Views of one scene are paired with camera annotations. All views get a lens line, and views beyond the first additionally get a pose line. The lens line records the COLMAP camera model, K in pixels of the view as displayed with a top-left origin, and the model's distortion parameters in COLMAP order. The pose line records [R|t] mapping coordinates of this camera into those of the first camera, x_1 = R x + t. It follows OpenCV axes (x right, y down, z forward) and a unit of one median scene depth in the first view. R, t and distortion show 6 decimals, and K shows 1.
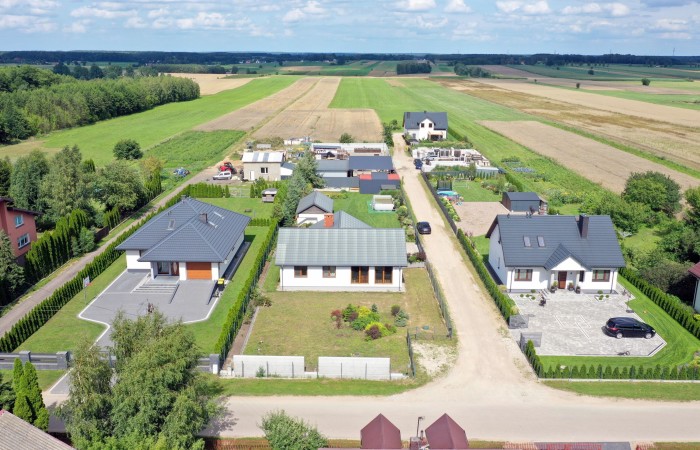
lens RADIAL K [[630.3, 0, 348.3], [0, 630.3, 226.4], [0, 0, 1]] dist [0.005895, -0.012599]
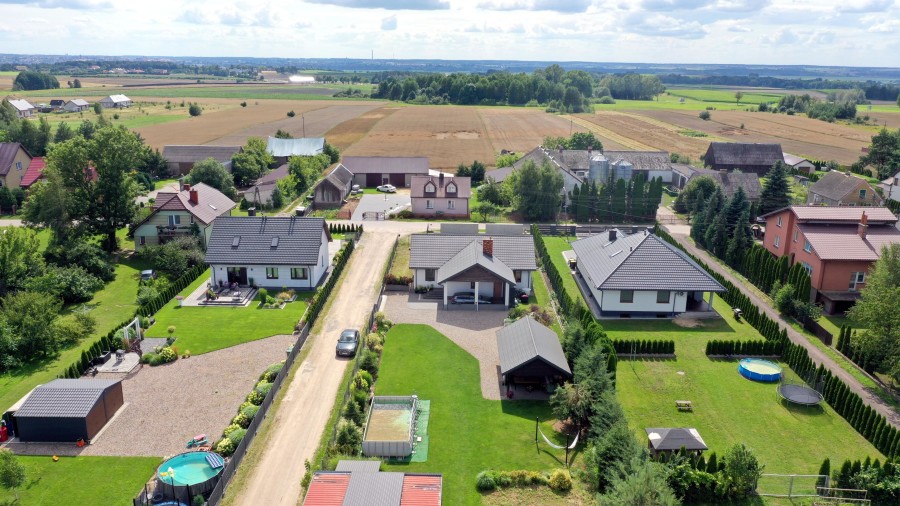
lens RADIAL K [[713.3, 0, 450.3], [0, 713.3, 252.4], [0, 0, 1]] dist [-0.005505, 0.006443]
pose [[-0.999819, -0.017852, 0.006593, 0.008114], [-0.011710, 0.850220, 0.526297, -0.269159], [-0.015001, 0.526124, -0.850275, 0.920752]]
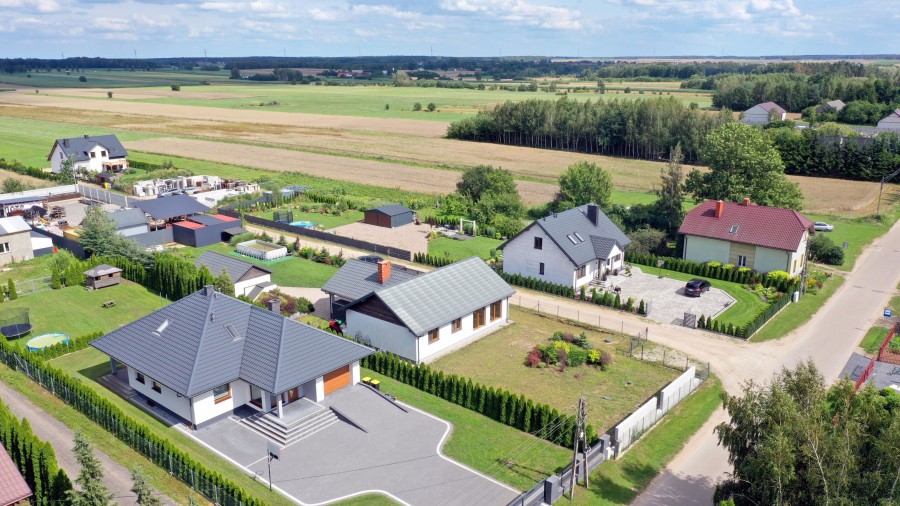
lens RADIAL K [[713.3, 0, 447.6], [0, 713.3, 252.2], [0, 0, 1]] dist [-0.005505, 0.006443]
pose [[0.635900, -0.214173, 0.741458, -0.310151], [0.213520, 0.972045, 0.097657, -0.049307], [-0.741647, 0.096216, 0.663854, 0.171786]]
